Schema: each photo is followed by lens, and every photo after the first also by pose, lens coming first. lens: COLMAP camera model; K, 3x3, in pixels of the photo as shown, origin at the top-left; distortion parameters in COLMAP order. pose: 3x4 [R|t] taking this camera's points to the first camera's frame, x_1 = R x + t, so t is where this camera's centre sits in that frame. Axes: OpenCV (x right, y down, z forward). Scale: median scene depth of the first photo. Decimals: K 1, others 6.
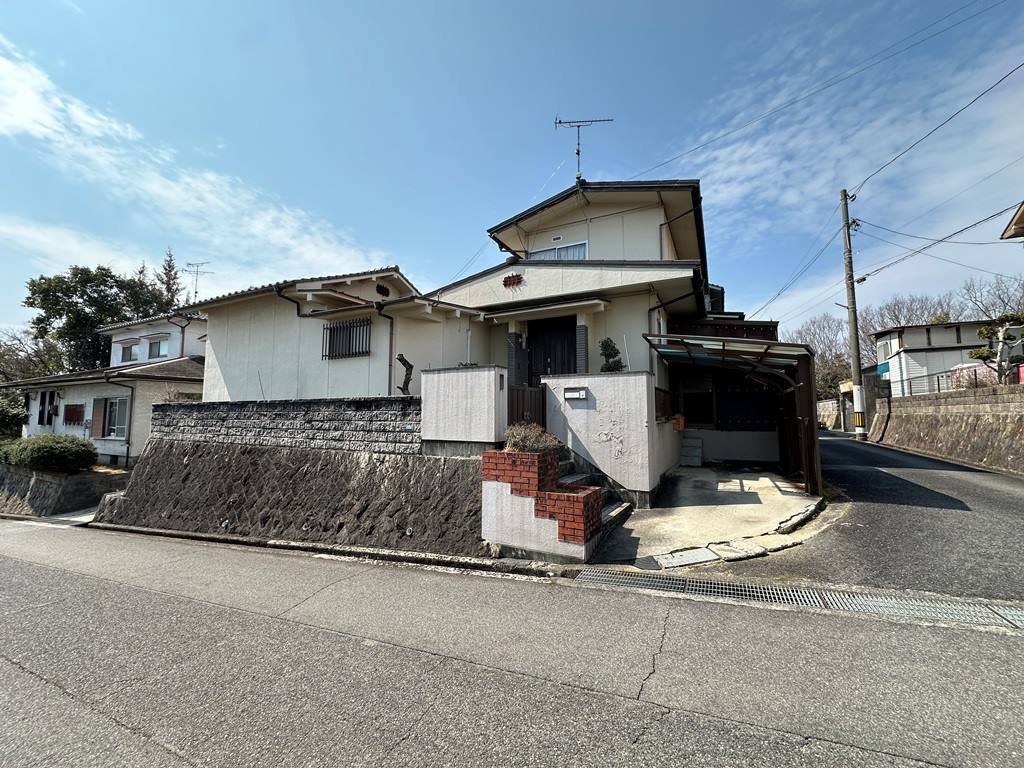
lens RADIAL K [[406.4, 0, 512.0], [0, 406.4, 384.0], [0, 0, 1]] dist [-0.002474, -0.000182]
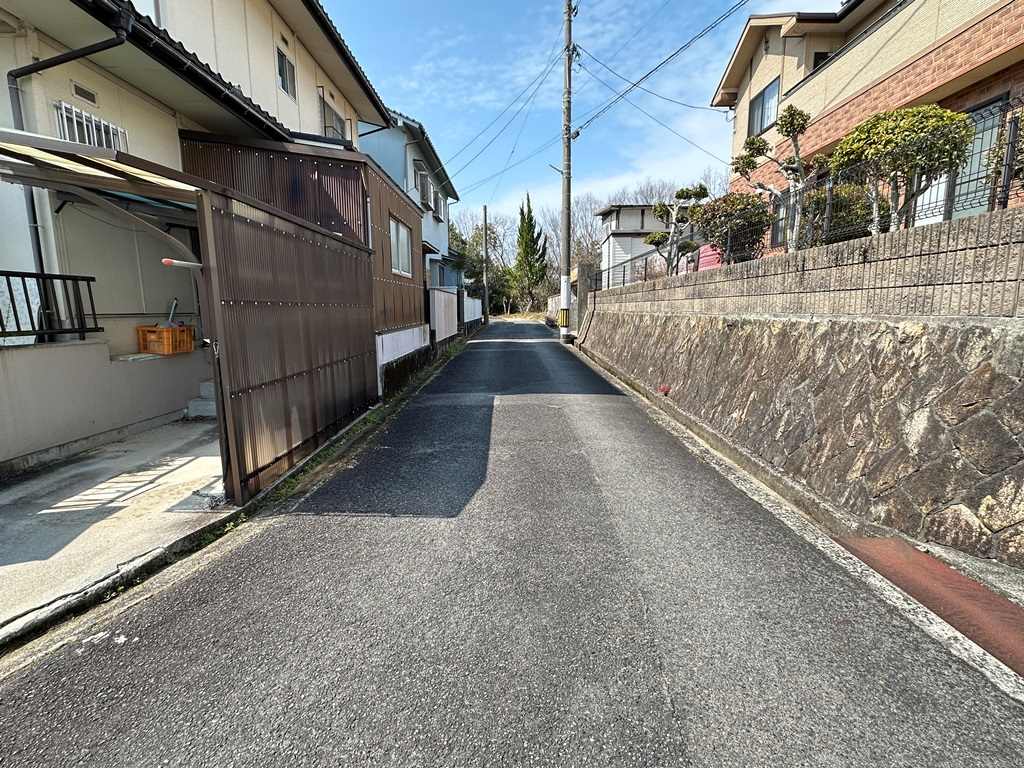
lens RADIAL K [[497.4, 0, 510.7], [0, 497.4, 384.7], [0, 0, 1]] dist [-0.000751, -0.001762]
pose [[0.891653, -0.074265, 0.446586, 0.590862], [-0.028917, 0.975096, 0.219888, 0.001426], [-0.451794, -0.208978, 0.867300, 0.286146]]
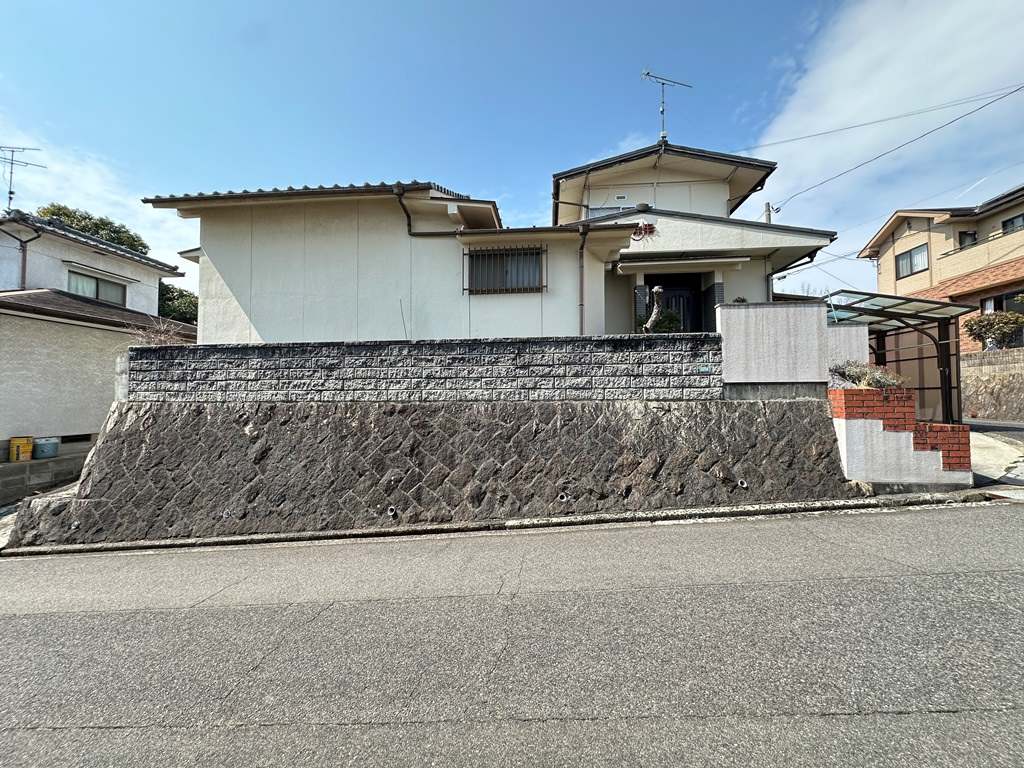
lens RADIAL K [[406.4, 0, 512.0], [0, 406.4, 384.0], [0, 0, 1]] dist [-0.002474, -0.000182]
pose [[0.927458, 0.008180, 0.373837, -0.745800], [-0.023526, 0.999056, 0.036507, 0.089830], [-0.373185, -0.042654, 0.926776, 0.269099]]
